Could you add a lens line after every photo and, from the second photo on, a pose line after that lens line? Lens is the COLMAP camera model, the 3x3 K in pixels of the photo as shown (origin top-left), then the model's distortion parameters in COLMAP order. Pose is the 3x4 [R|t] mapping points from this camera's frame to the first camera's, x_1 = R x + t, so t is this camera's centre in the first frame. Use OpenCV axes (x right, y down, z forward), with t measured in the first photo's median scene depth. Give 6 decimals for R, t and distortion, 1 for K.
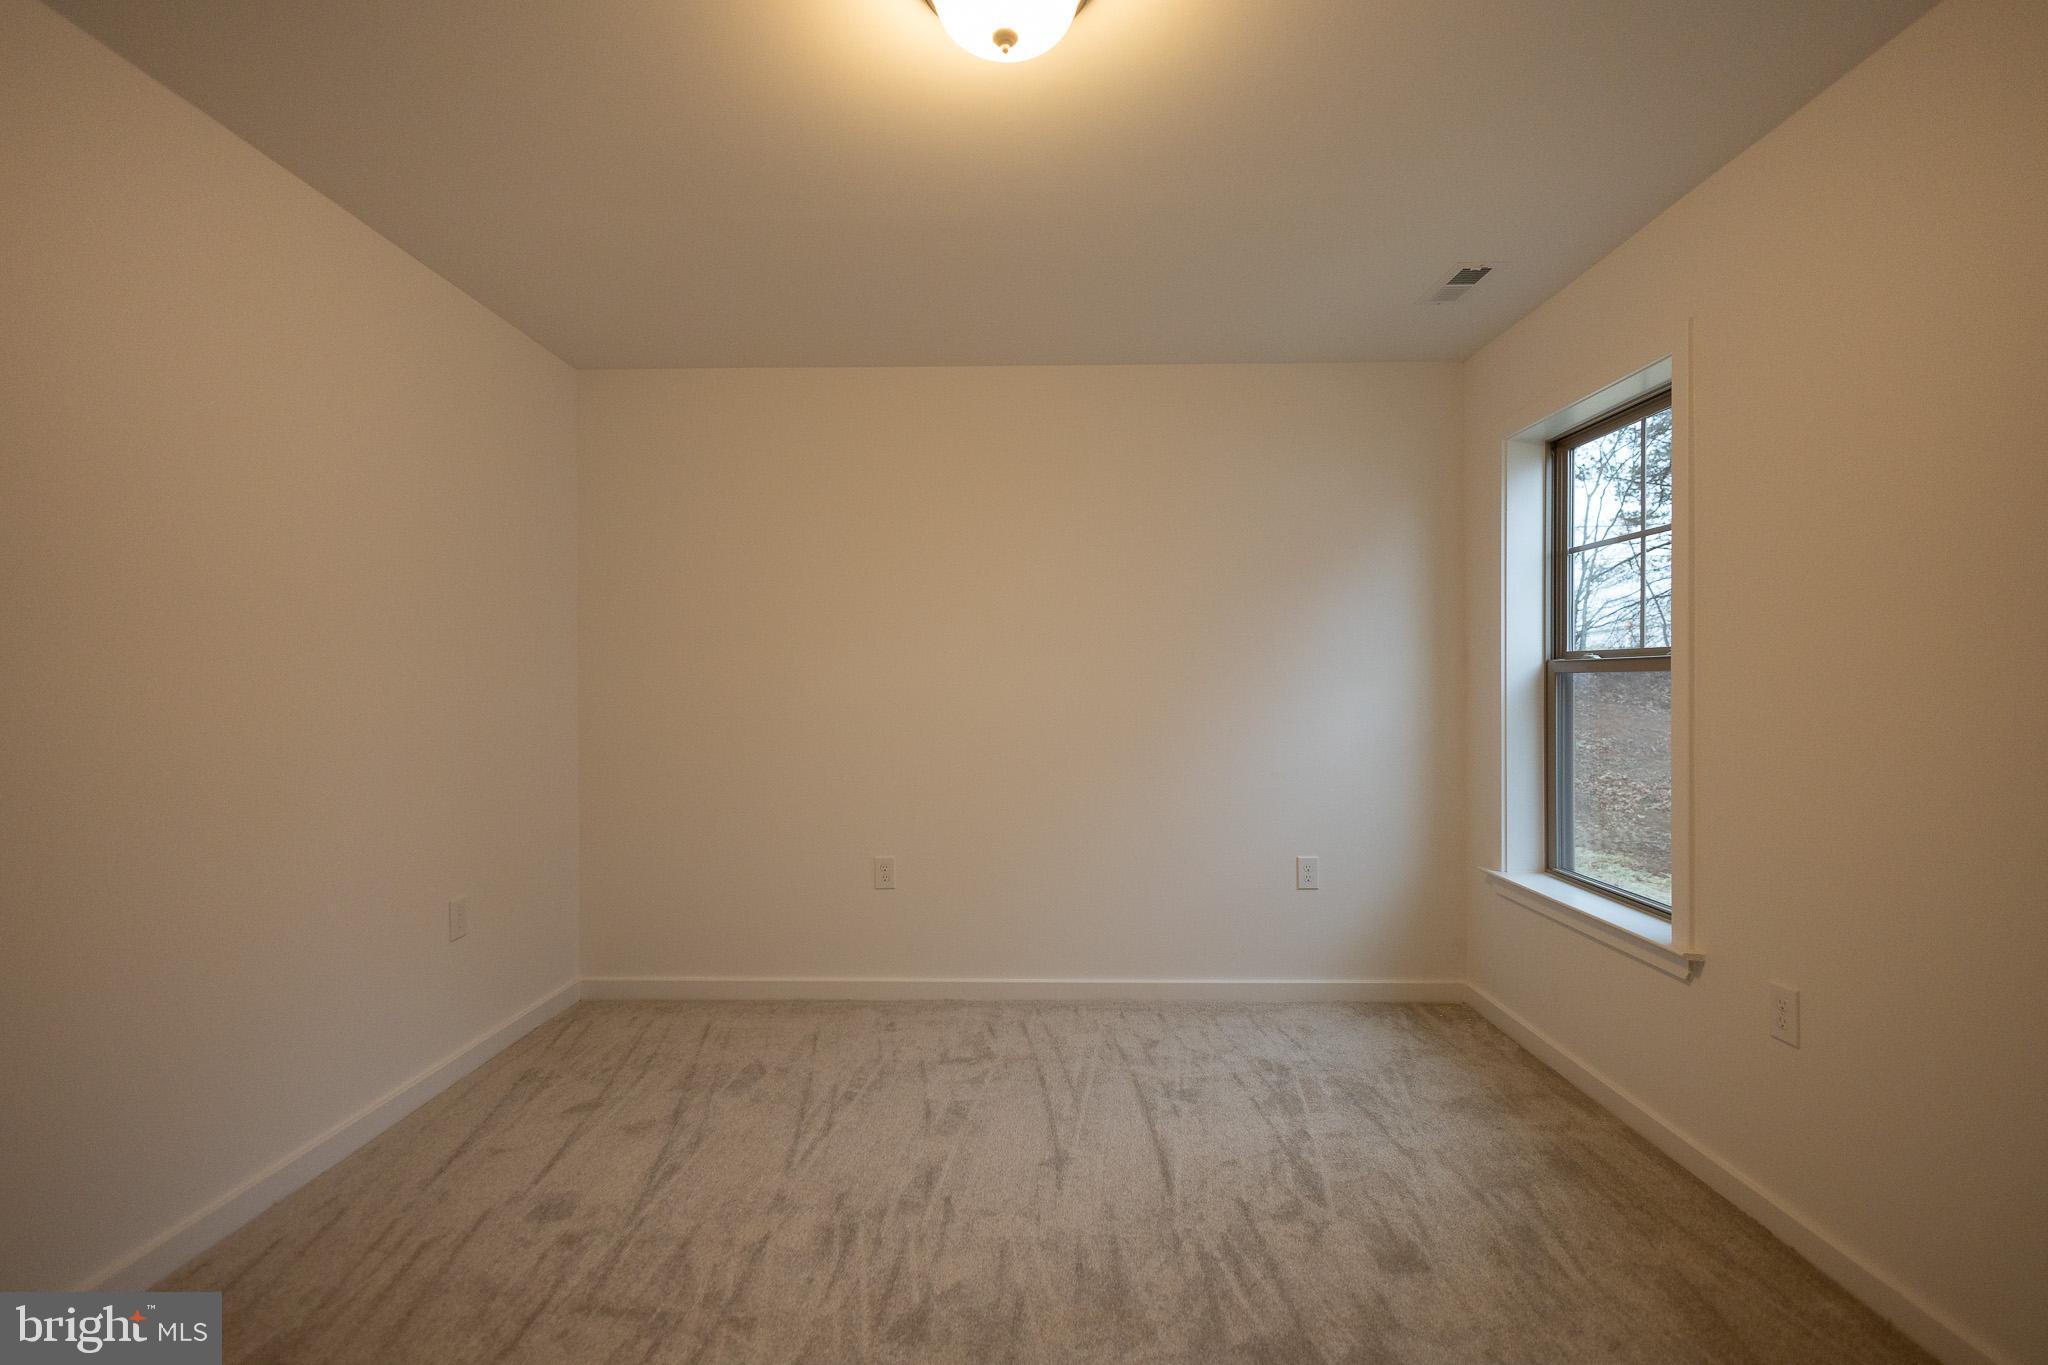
lens RADIAL K [[947.8, 0, 1024.0], [0, 947.8, 682.5], [0, 0, 1]] dist [0.004871, -0.000059]
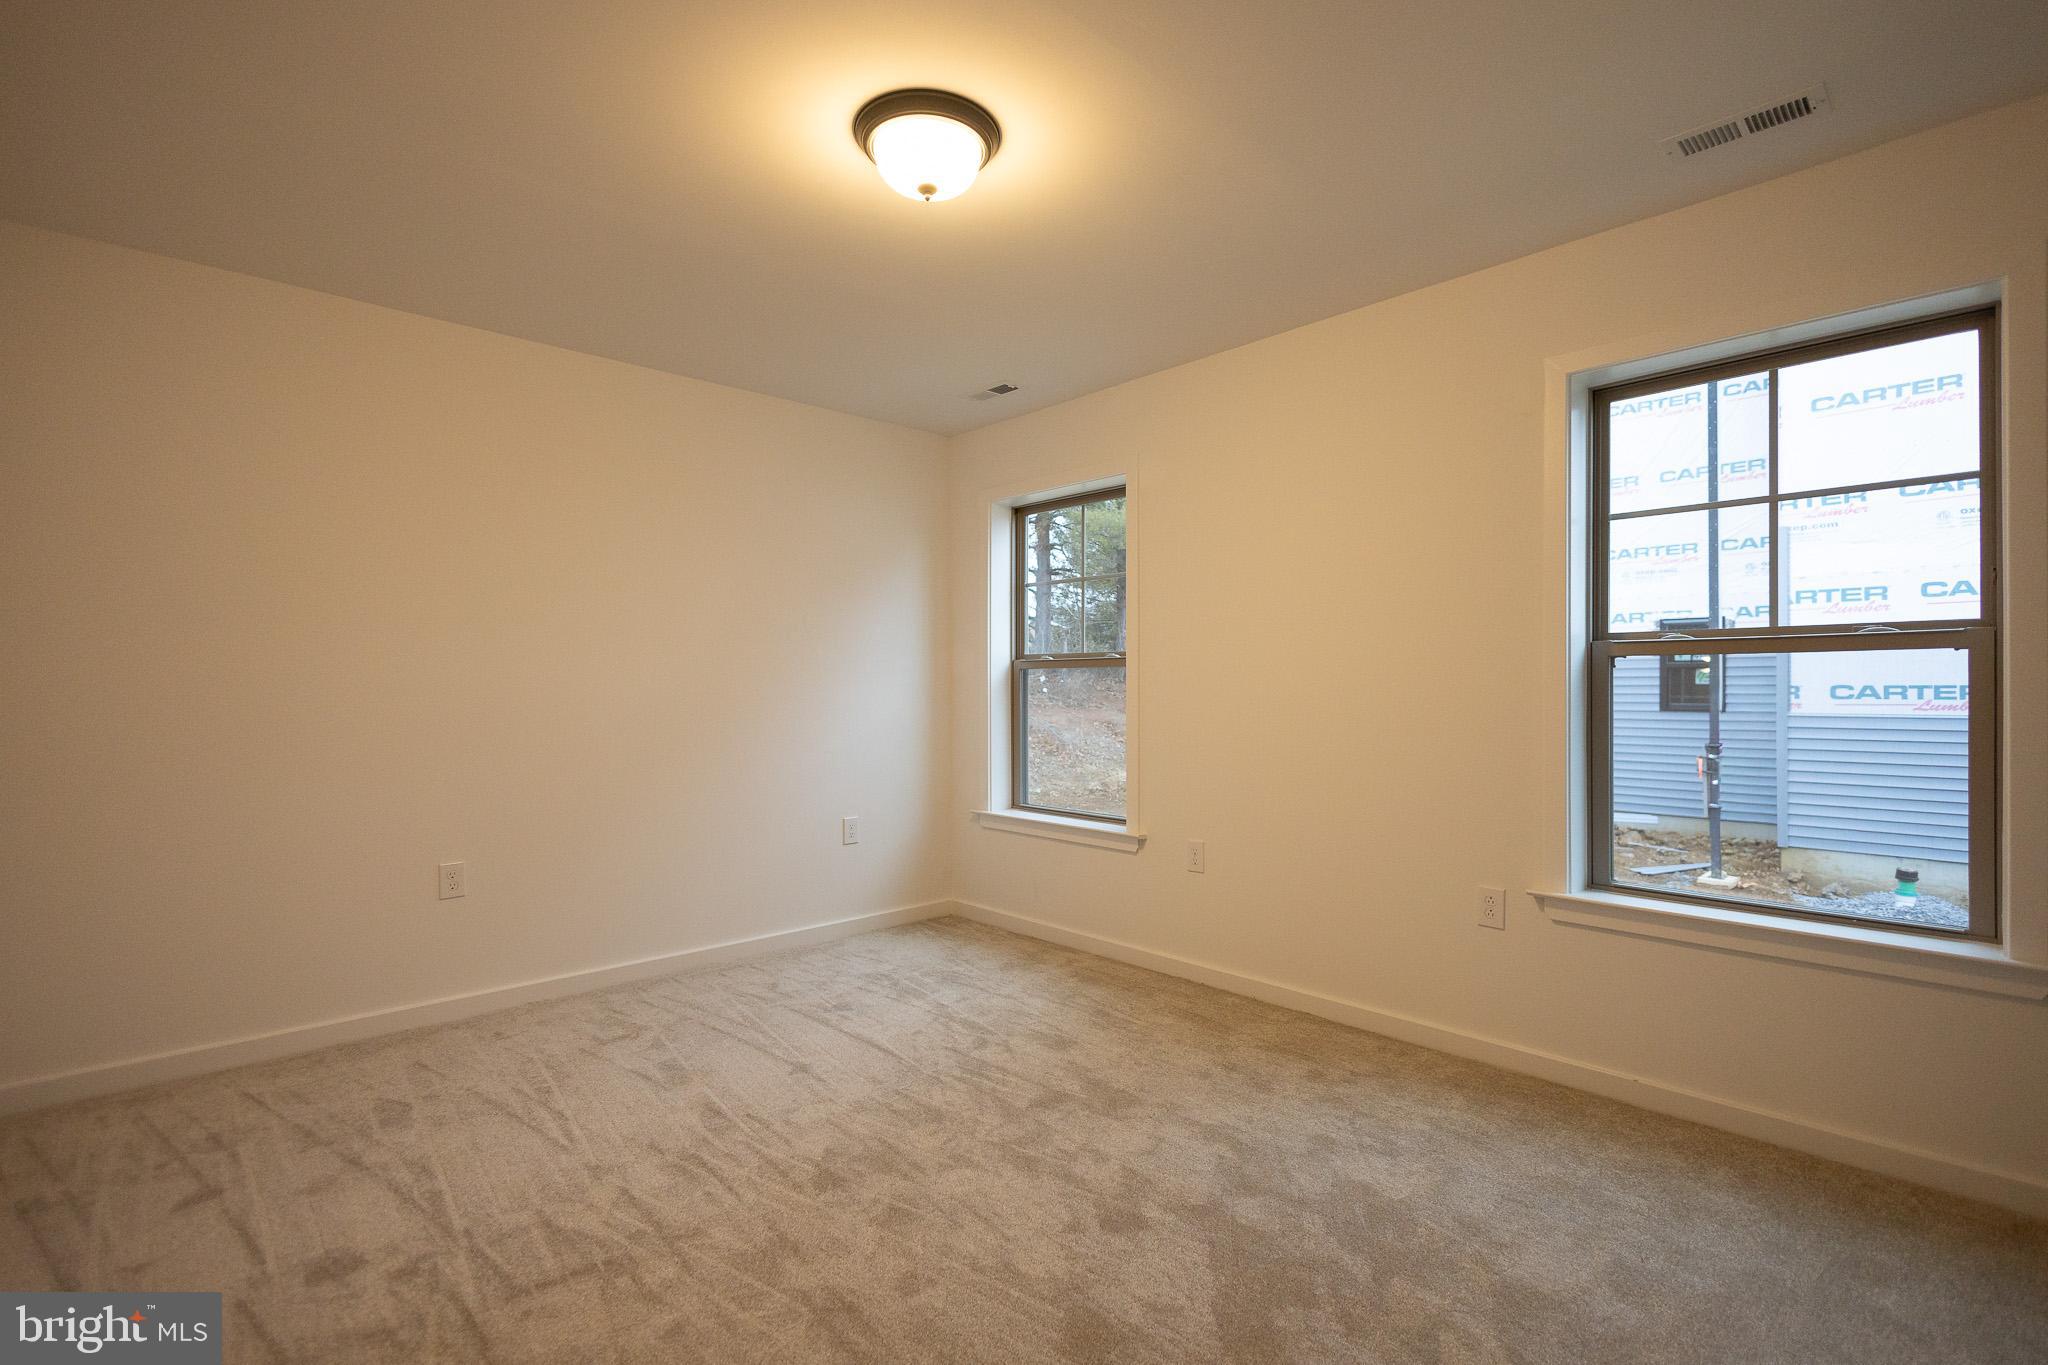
lens RADIAL K [[934.8, 0, 1033.3], [0, 934.8, 687.3], [0, 0, 1]] dist [0.003997, -0.000714]
pose [[0.718182, -0.000267, 0.695855, -0.512320], [0.001617, 0.999998, -0.001286, 0.024296], [-0.695853, 0.002049, 0.718181, -0.044090]]
